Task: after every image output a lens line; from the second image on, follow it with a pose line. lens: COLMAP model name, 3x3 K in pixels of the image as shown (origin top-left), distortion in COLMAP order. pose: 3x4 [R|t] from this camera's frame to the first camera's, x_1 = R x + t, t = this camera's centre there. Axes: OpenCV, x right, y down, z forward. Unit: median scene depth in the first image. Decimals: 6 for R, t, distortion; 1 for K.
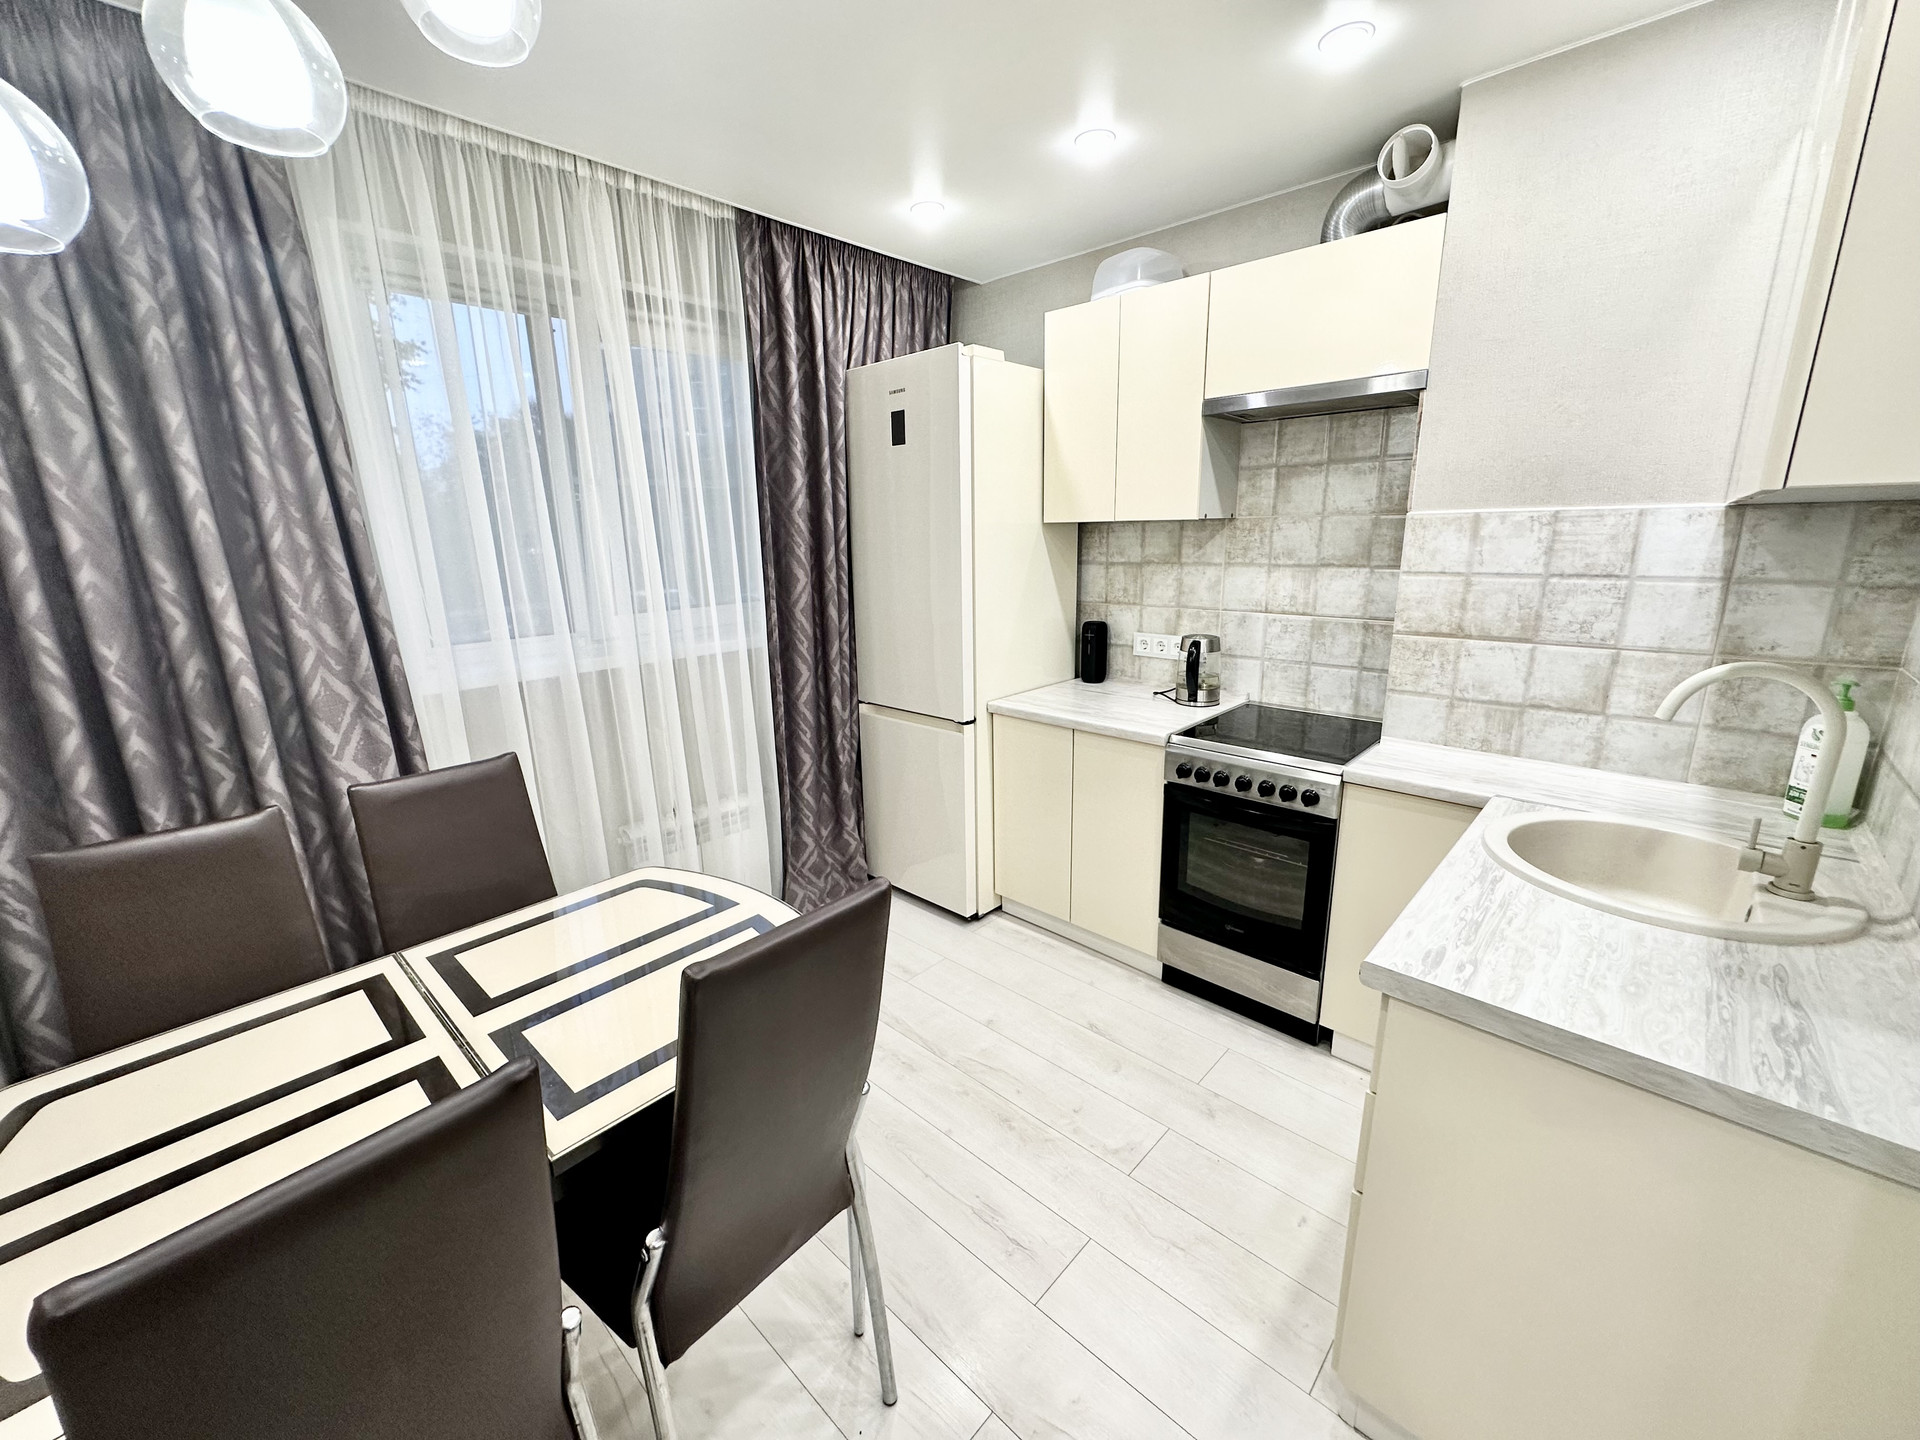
lens RADIAL K [[764.6, 0, 958.1], [0, 764.6, 718.2], [0, 0, 1]] dist [-0.001746, 0.000499]
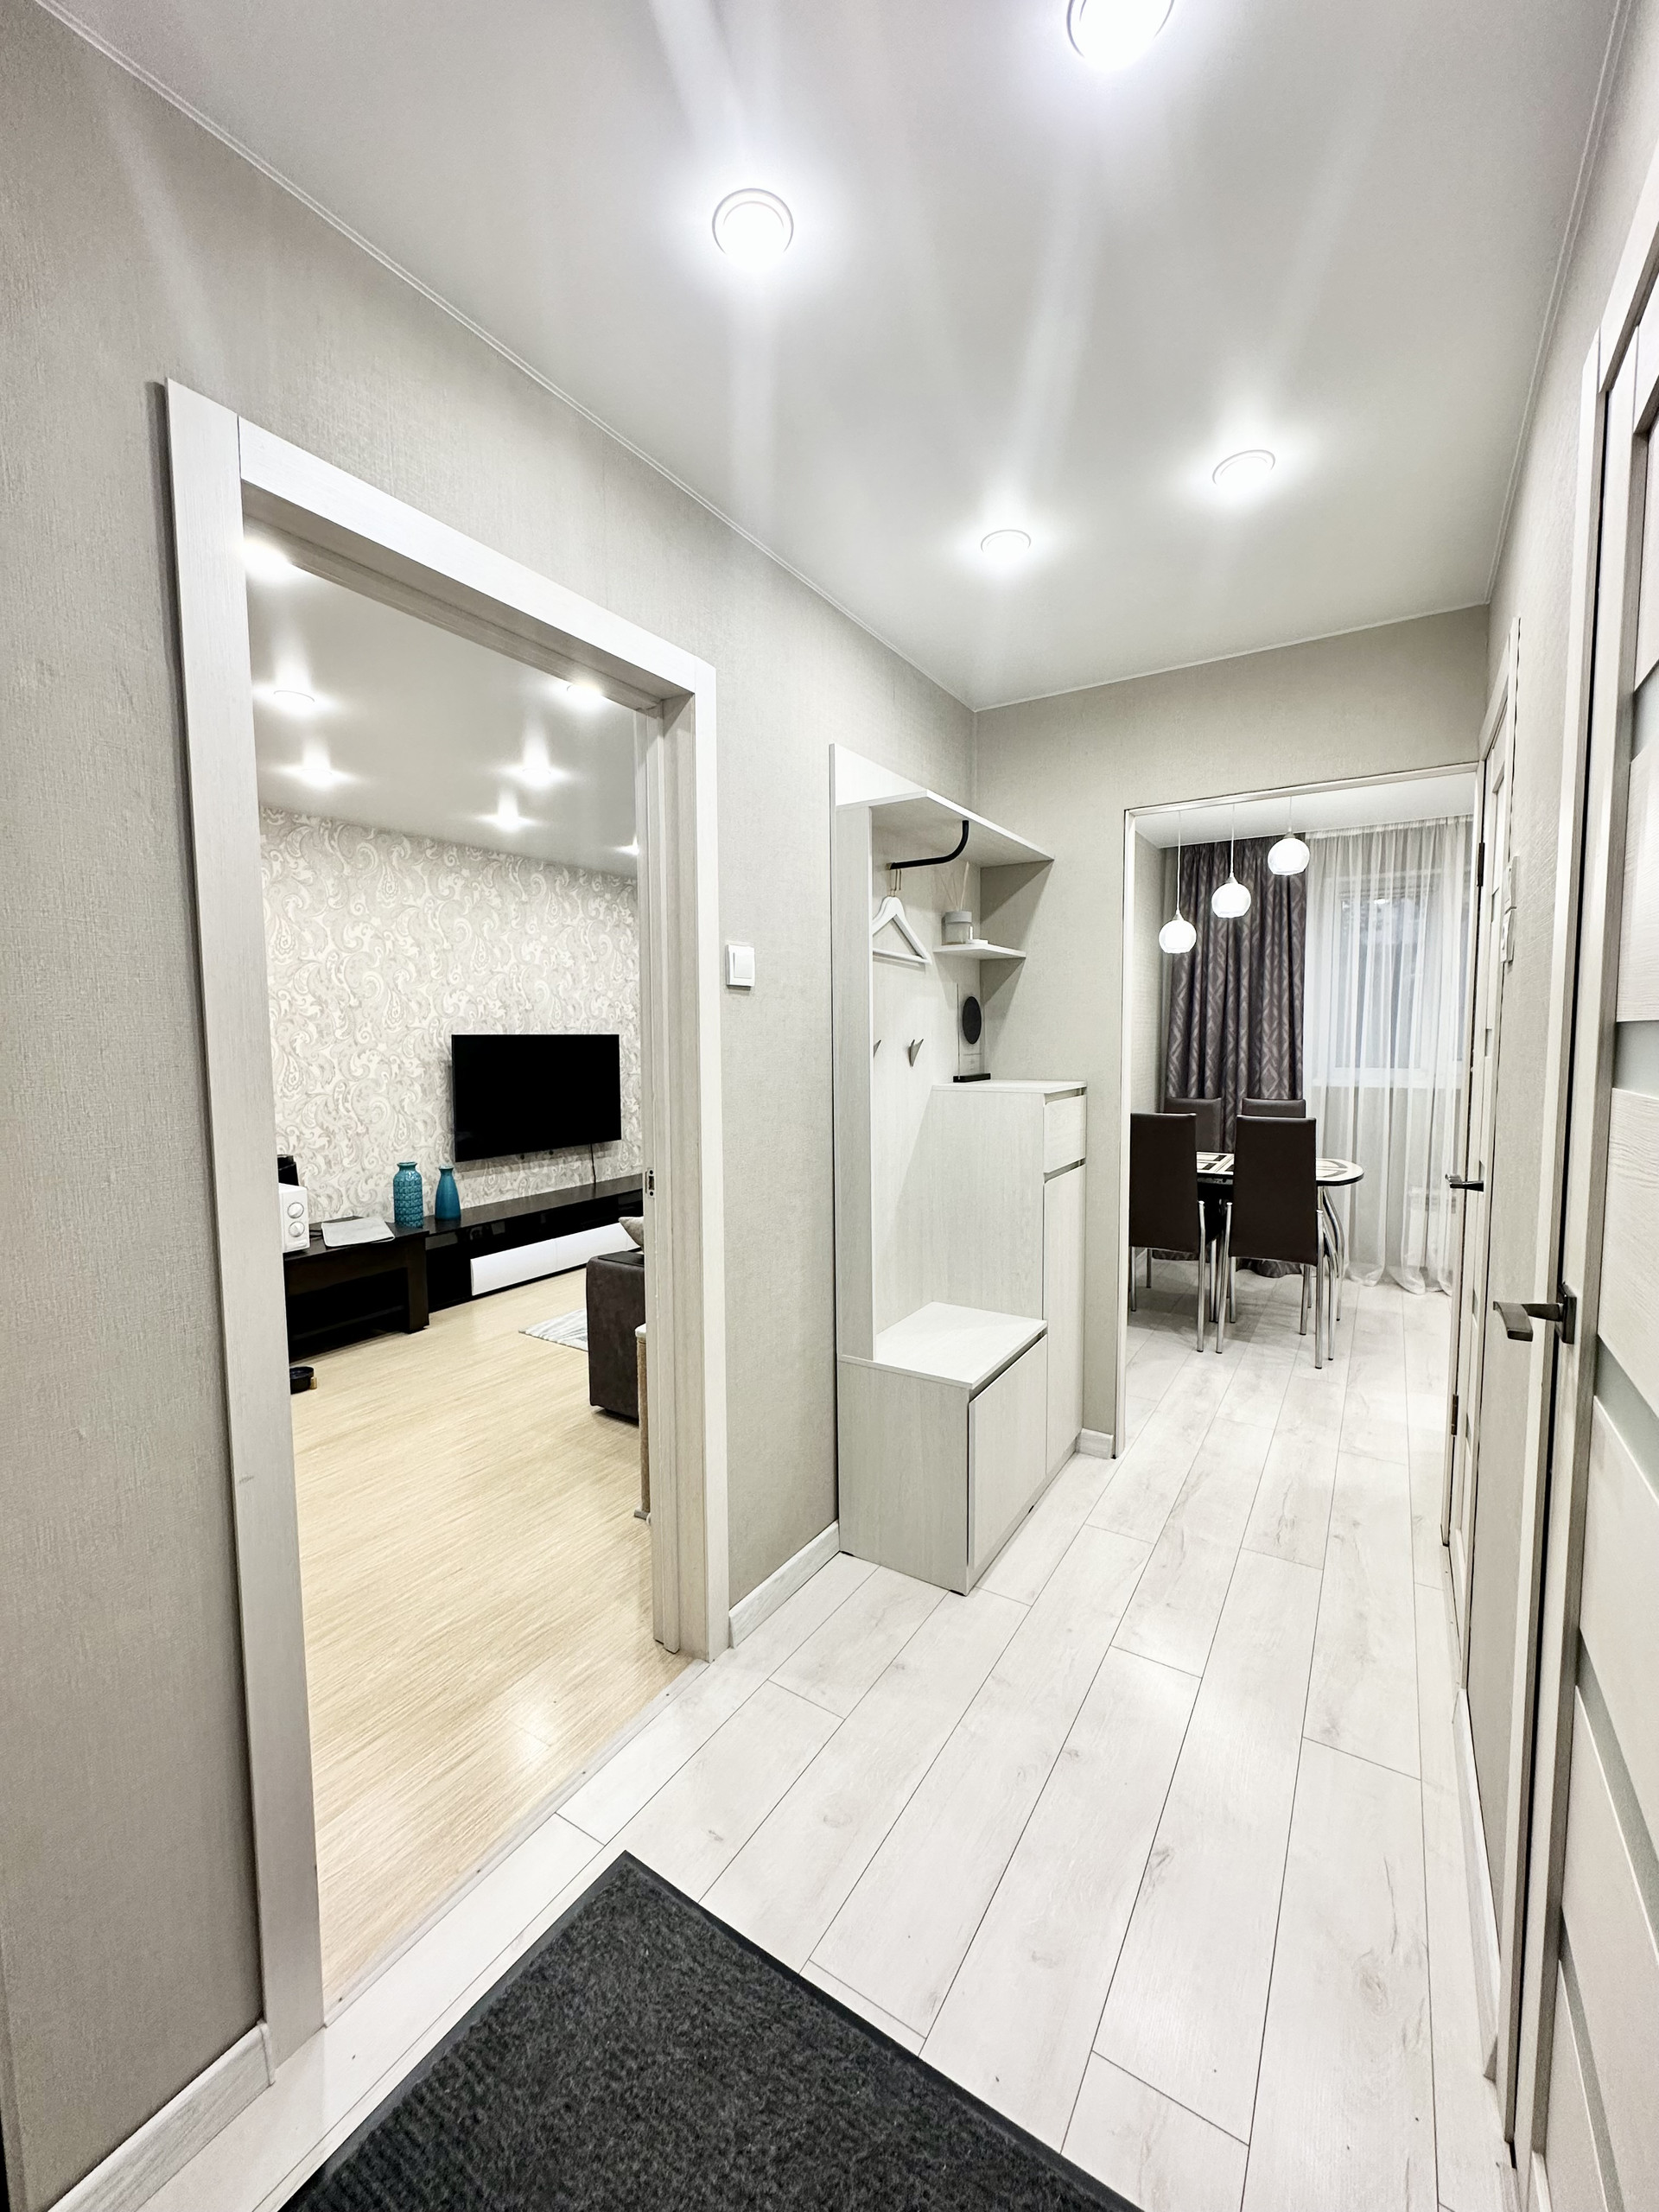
lens RADIAL K [[880.9, 0, 831.8], [0, 880.9, 1106.9], [0, 0, 1]] dist [-0.001746, 0.000499]
pose [[0.186873, 0.100676, -0.977212, 1.487930], [-0.232291, 0.971055, 0.055621, 0.209194], [0.954526, 0.216603, 0.204850, -0.784732]]
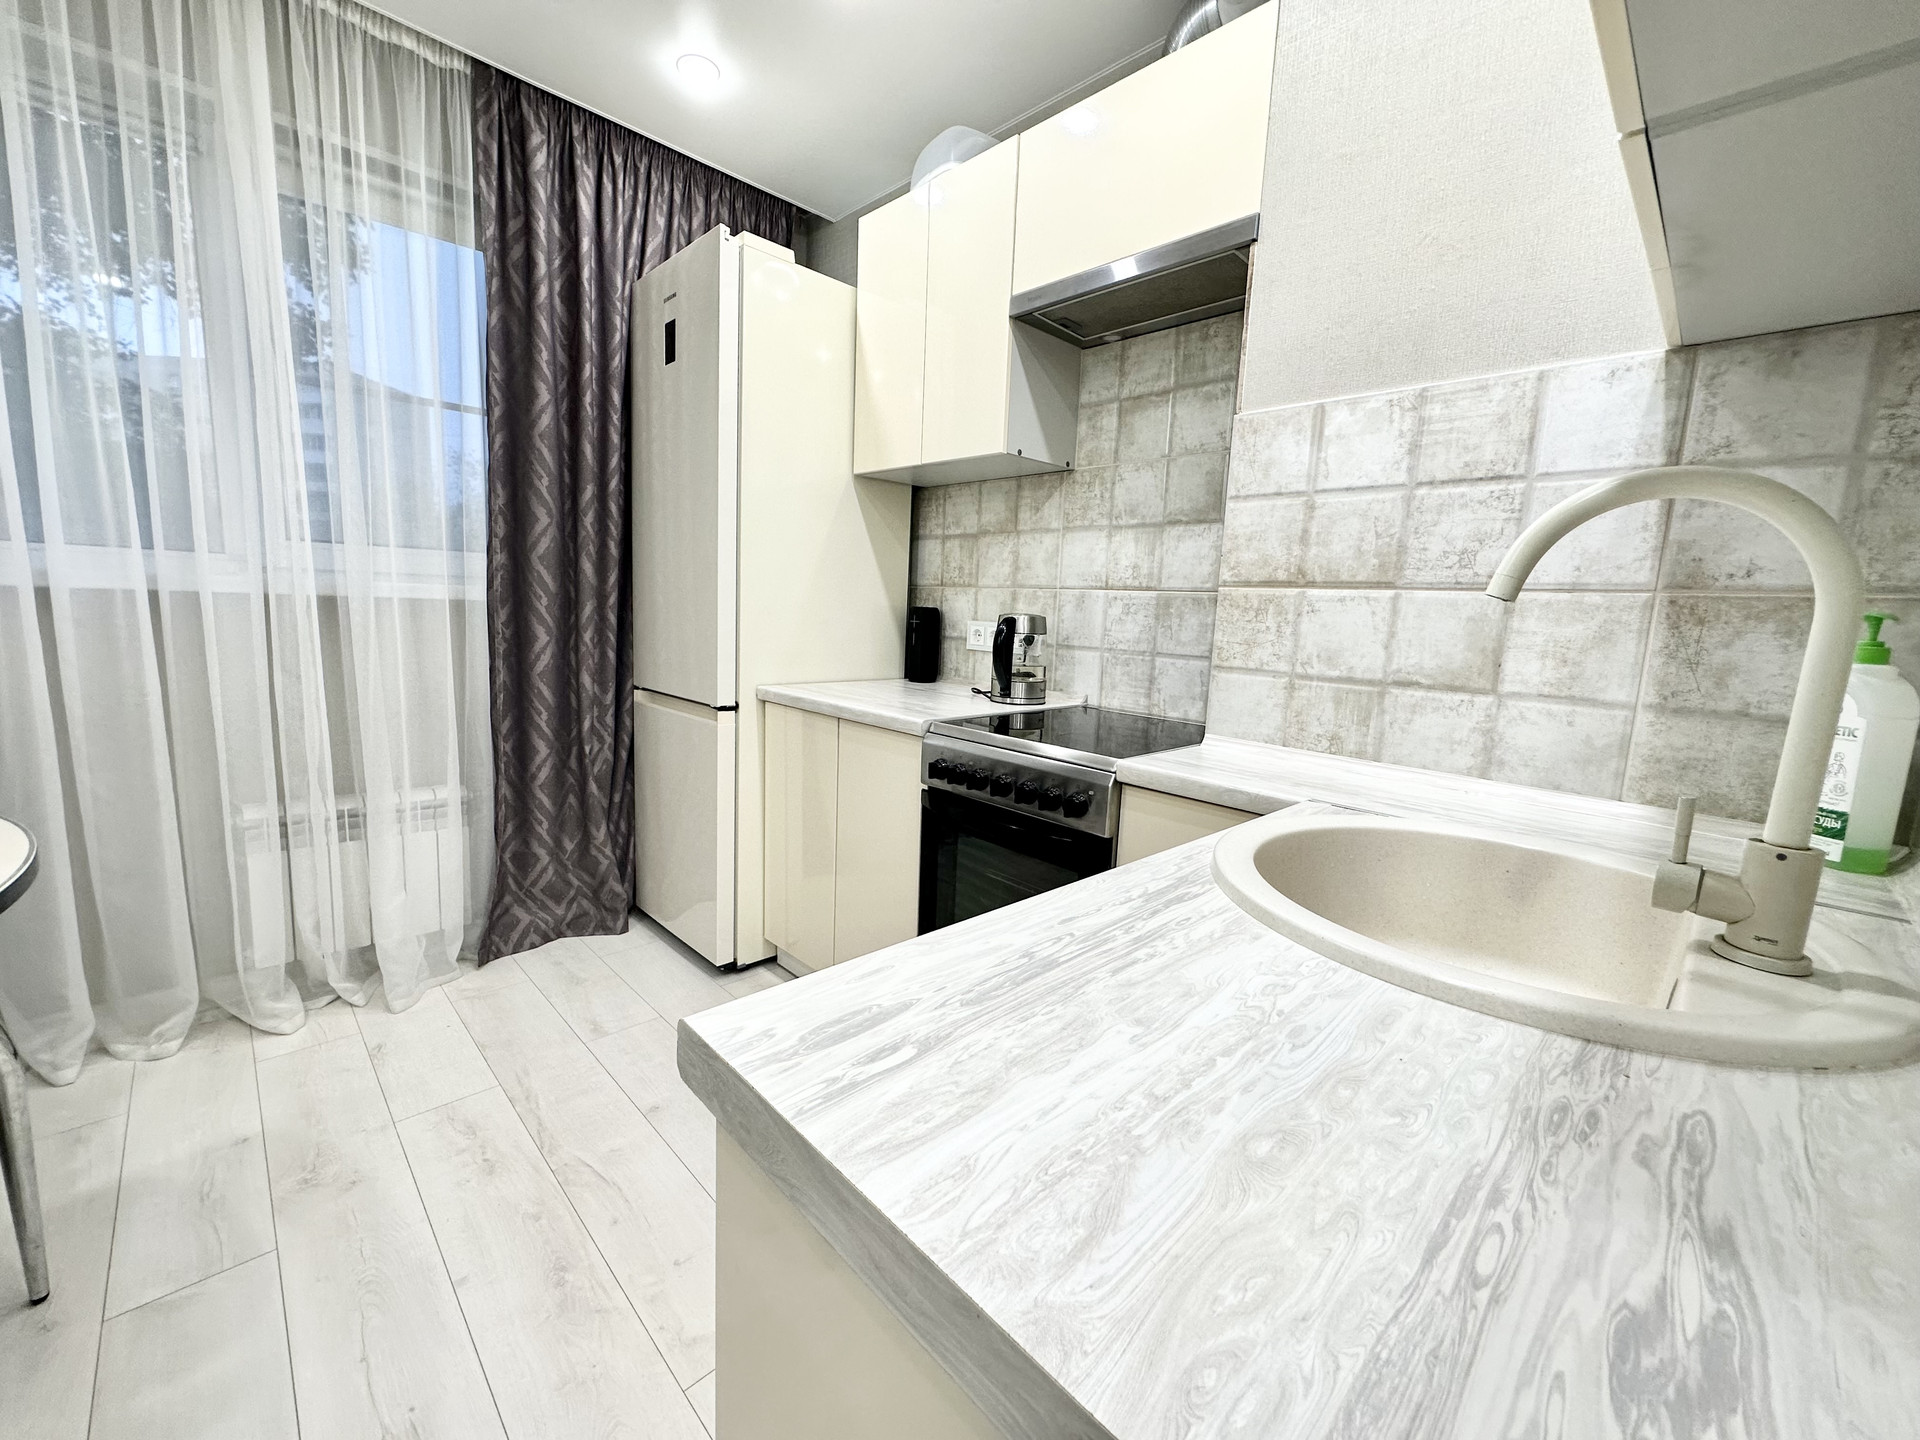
lens RADIAL K [[764.6, 0, 957.1], [0, 764.6, 717.9], [0, 0, 1]] dist [-0.001746, 0.000499]
pose [[0.997087, 0.068917, -0.032666, 0.381052], [-0.071800, 0.992659, -0.097330, 0.102910], [0.025719, 0.099392, 0.994716, 0.319523]]
